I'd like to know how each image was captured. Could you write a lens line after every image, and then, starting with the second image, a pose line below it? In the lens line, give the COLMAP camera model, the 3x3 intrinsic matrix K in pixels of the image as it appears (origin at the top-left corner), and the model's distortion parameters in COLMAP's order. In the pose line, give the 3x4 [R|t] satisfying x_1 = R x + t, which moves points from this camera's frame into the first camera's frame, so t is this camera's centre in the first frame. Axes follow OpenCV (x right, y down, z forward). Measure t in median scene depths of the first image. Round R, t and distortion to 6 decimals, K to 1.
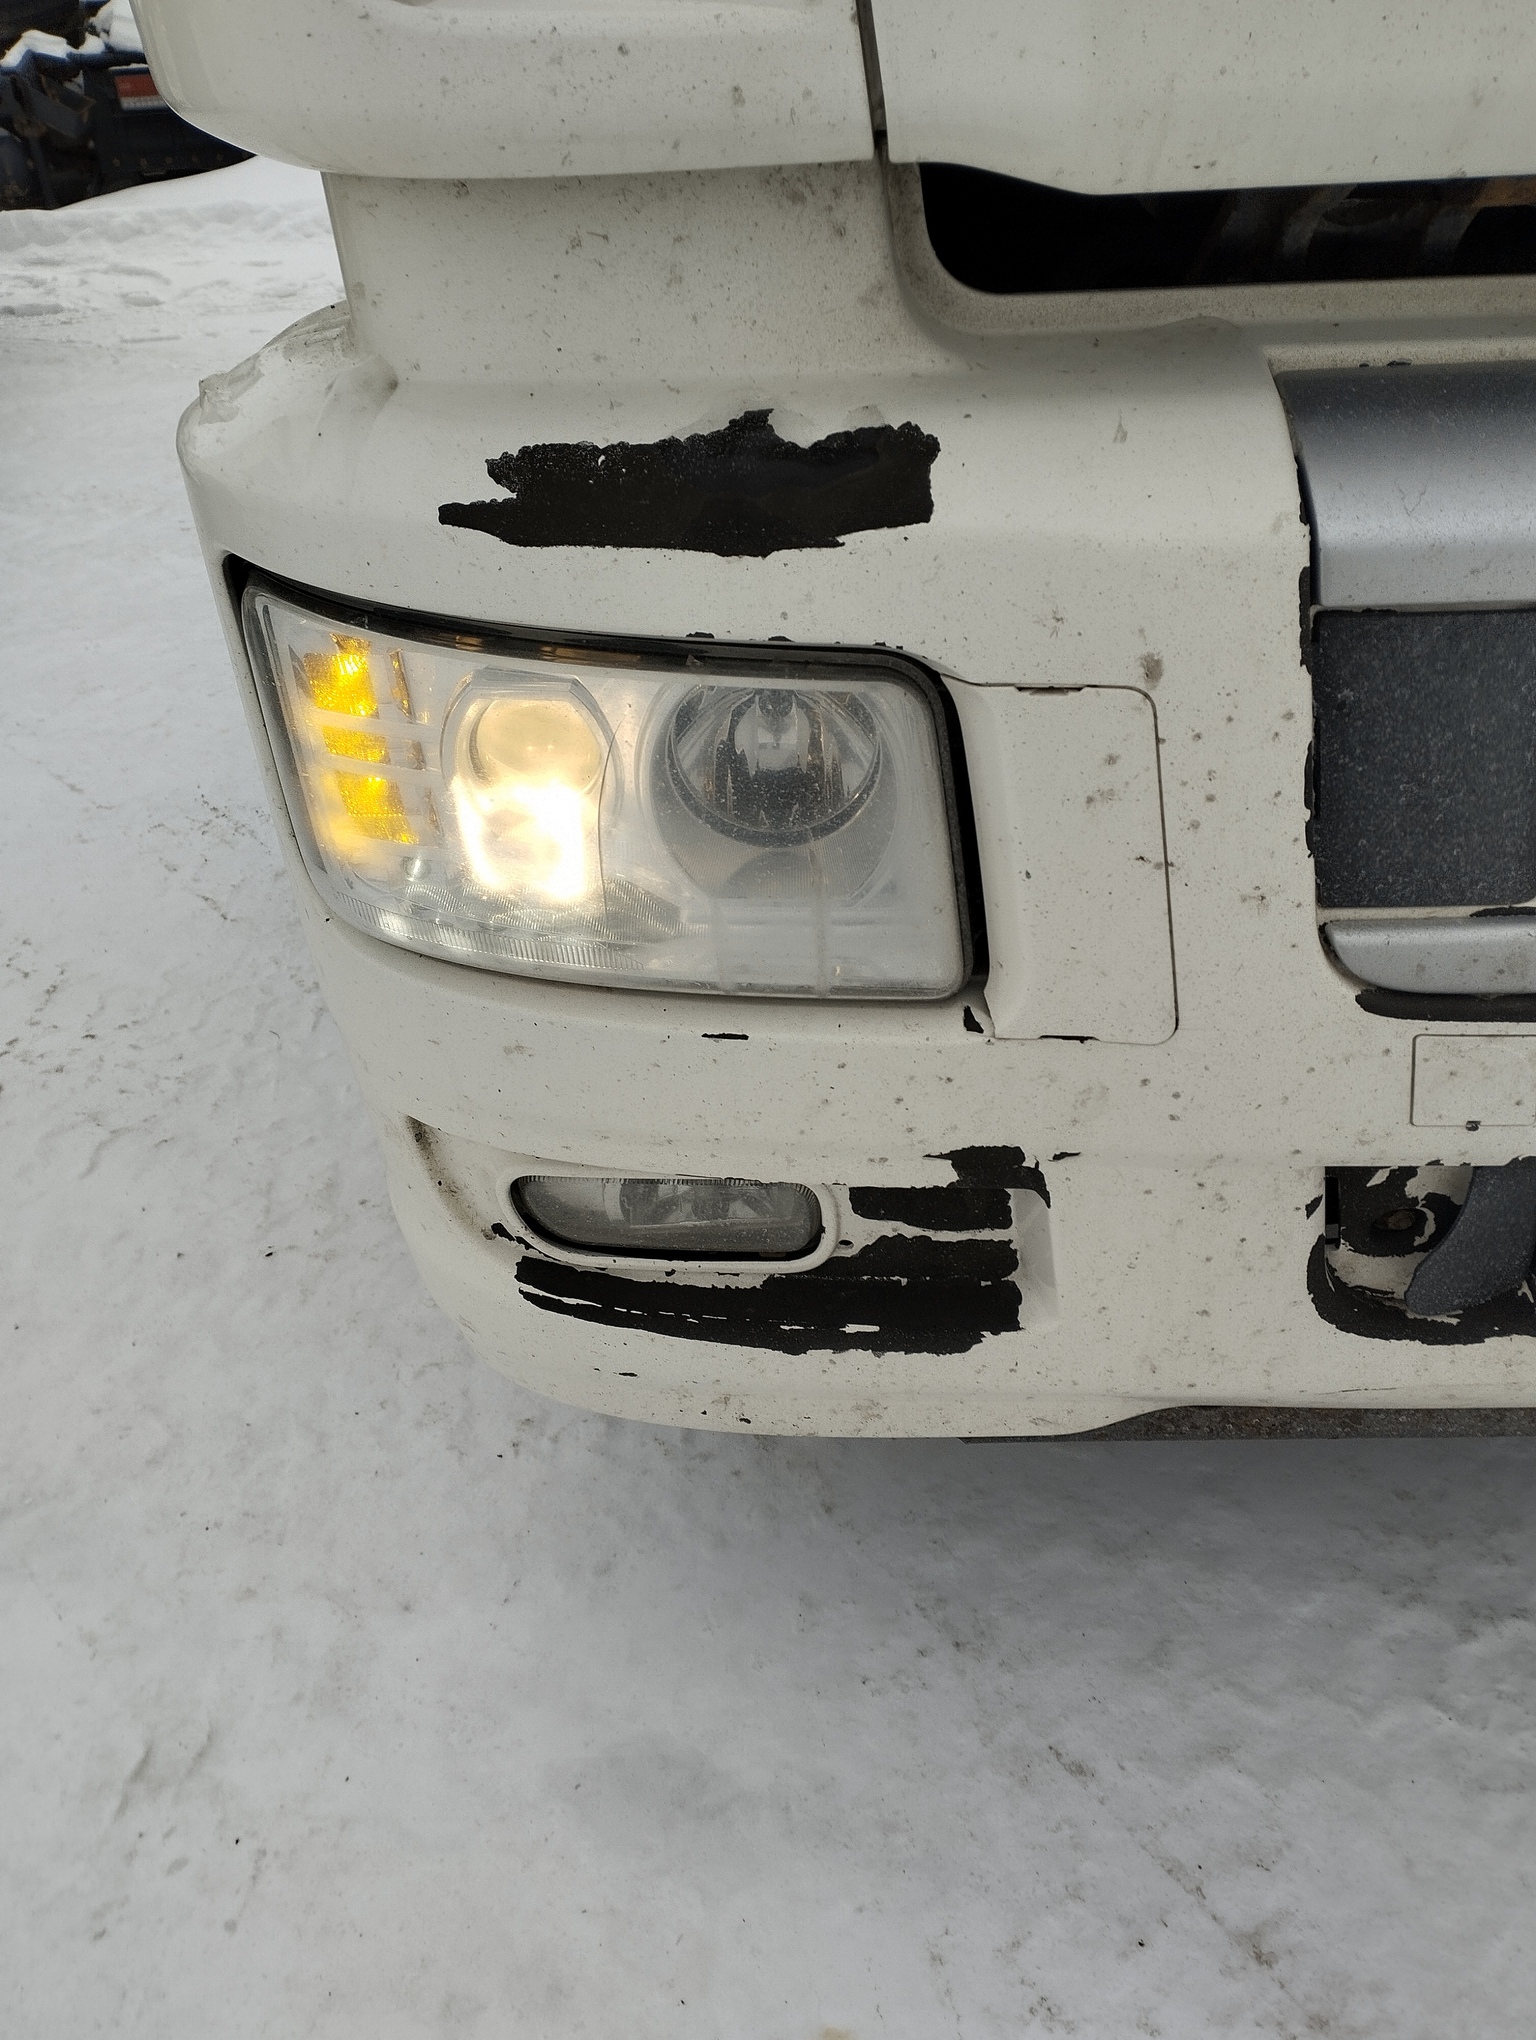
lens RADIAL K [[1674.6, 0, 782.5], [0, 1674.6, 1028.7], [0, 0, 1]] dist [0.086311, -0.101163]
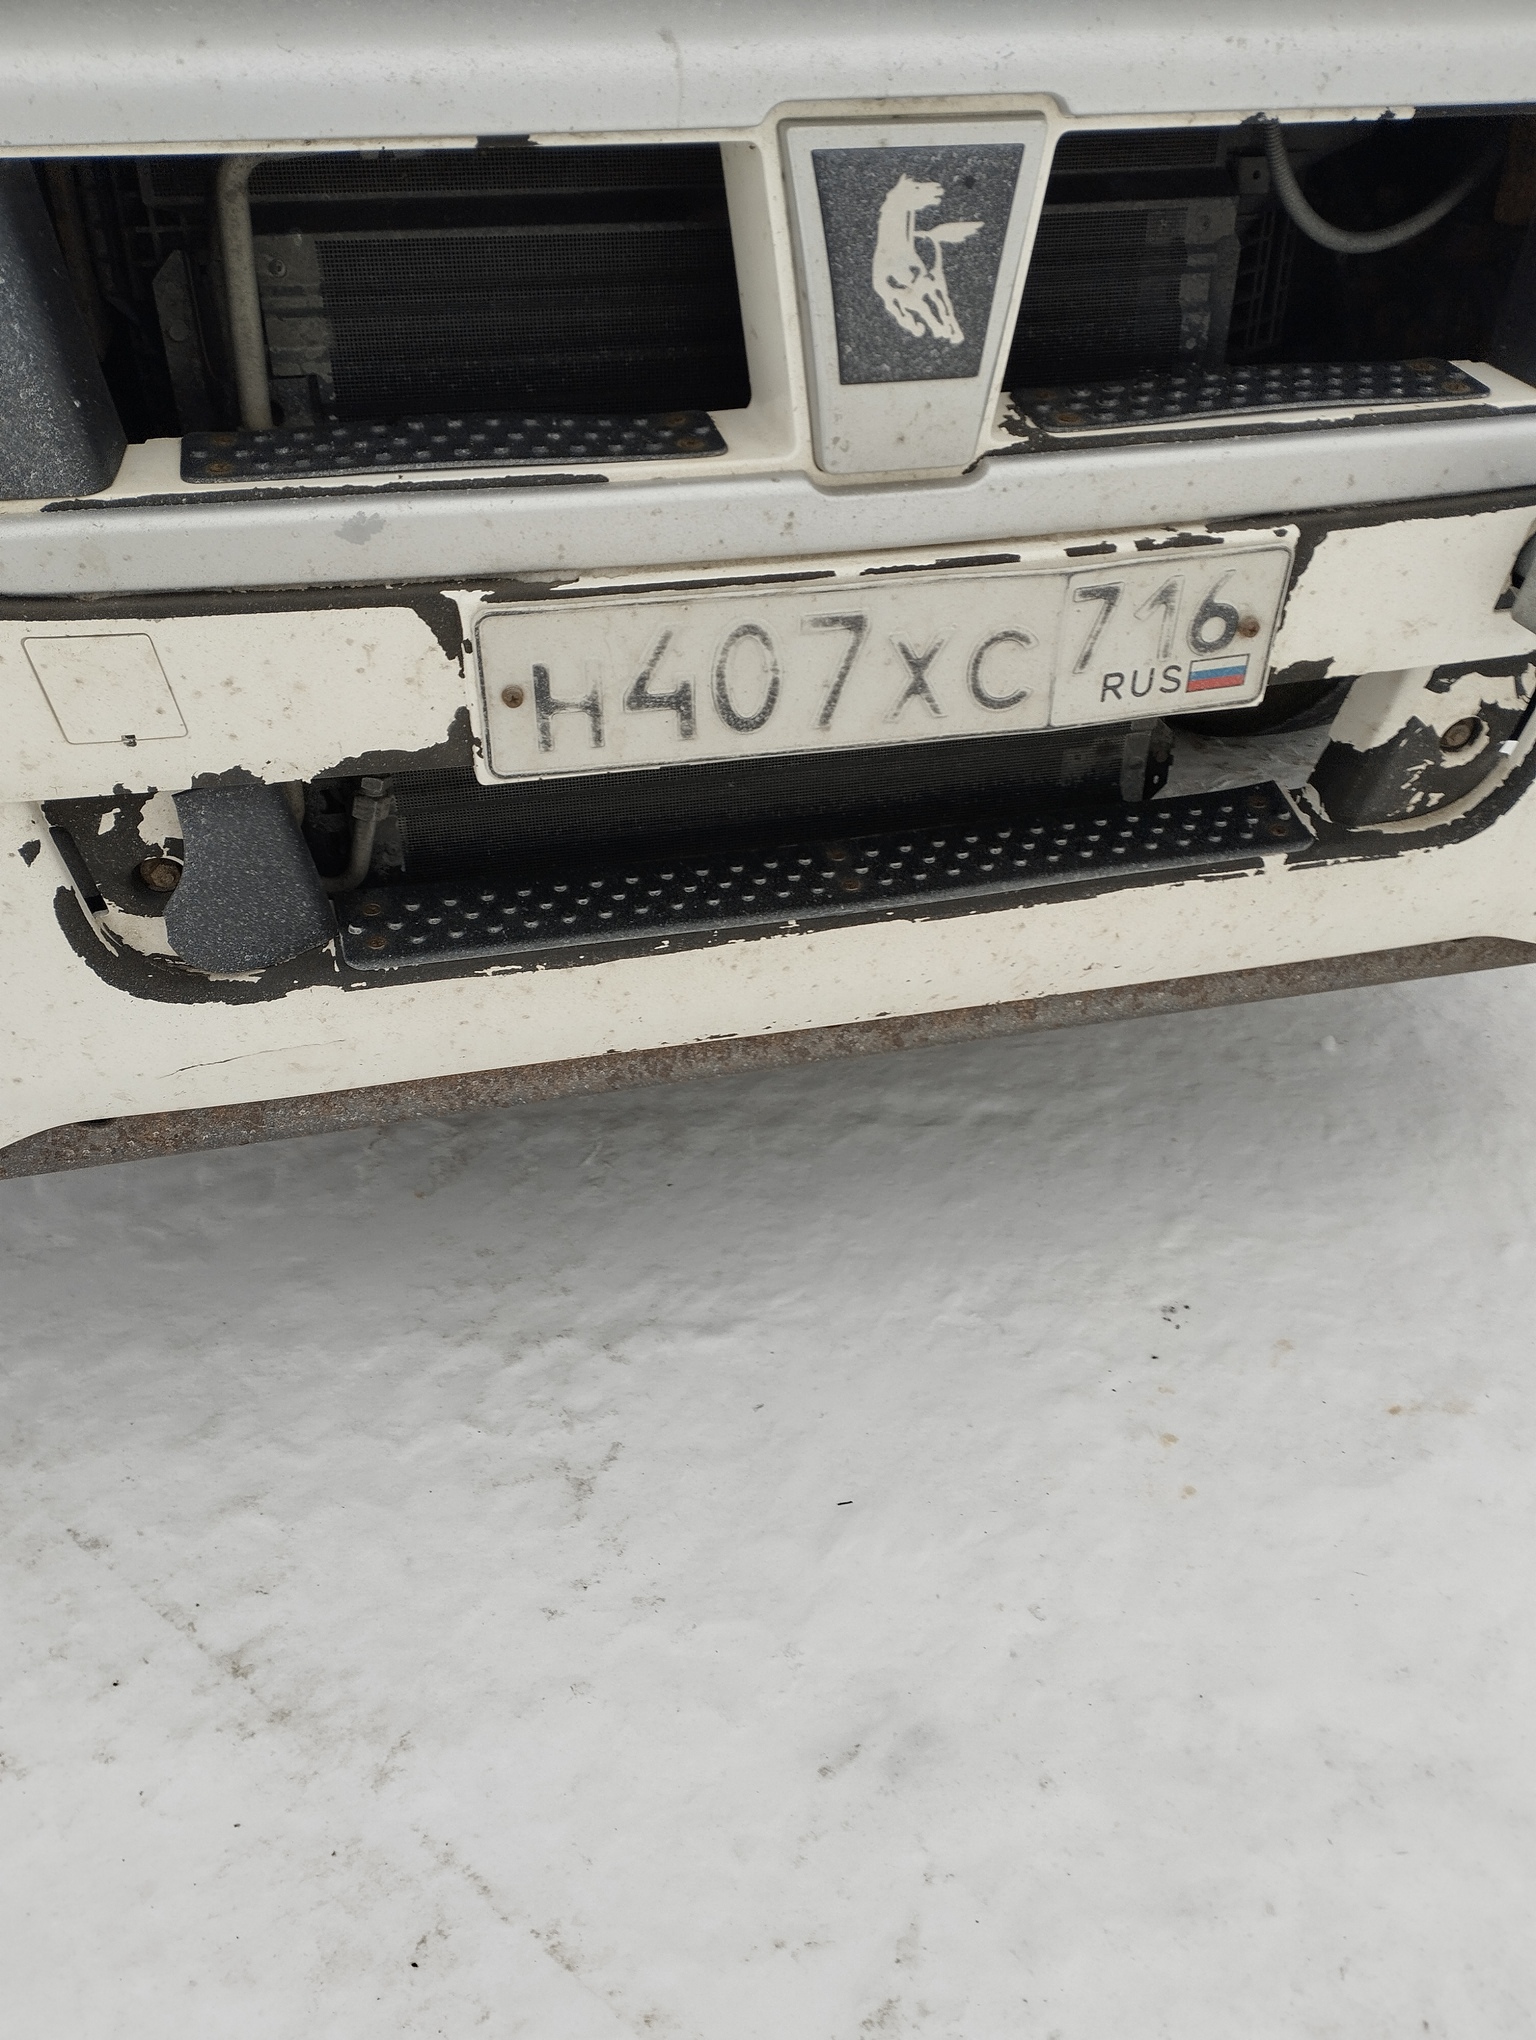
lens RADIAL K [[1674.6, 0, 768.1], [0, 1674.6, 1016.4], [0, 0, 1]] dist [0.086311, -0.101163]
pose [[0.963960, -0.095452, 0.248336, 0.369552], [0.100353, 0.994926, -0.007122, 0.196459], [-0.246396, 0.031786, 0.968648, -0.067059]]
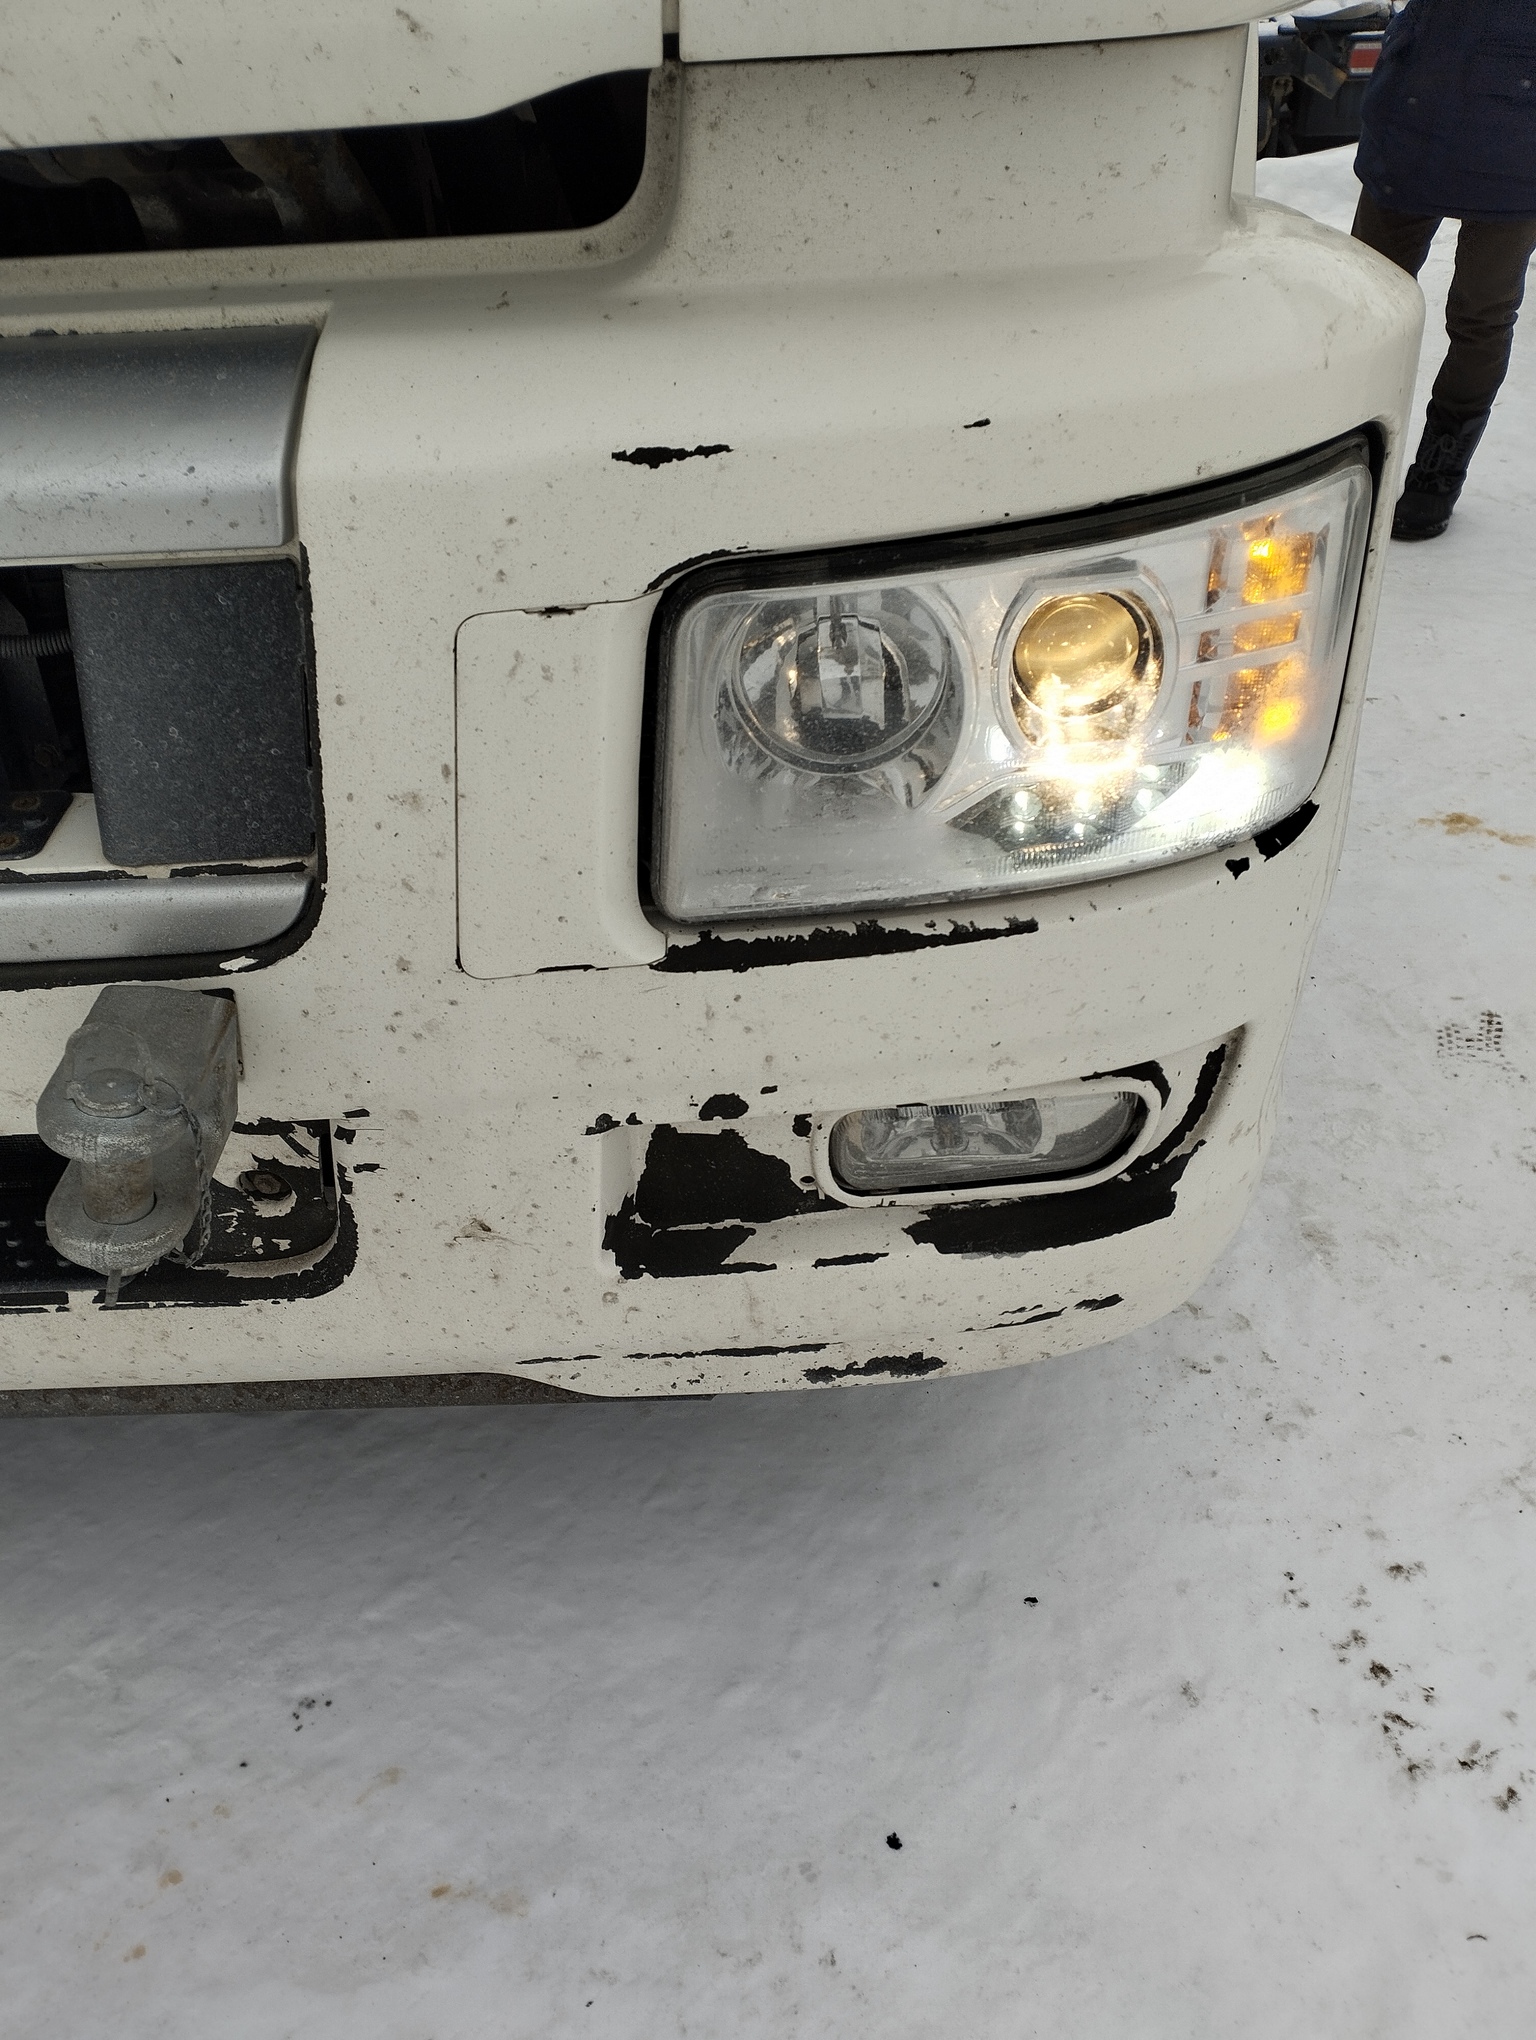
lens RADIAL K [[1809.0, 0, 759.1], [0, 1809.0, 1011.1], [0, 0, 1]] dist [0.017163, -0.008713]
pose [[0.999771, 0.001362, 0.021333, 1.235893], [-0.001278, 0.999991, -0.003952, -0.013074], [-0.021338, 0.003924, 0.999765, -0.097517]]
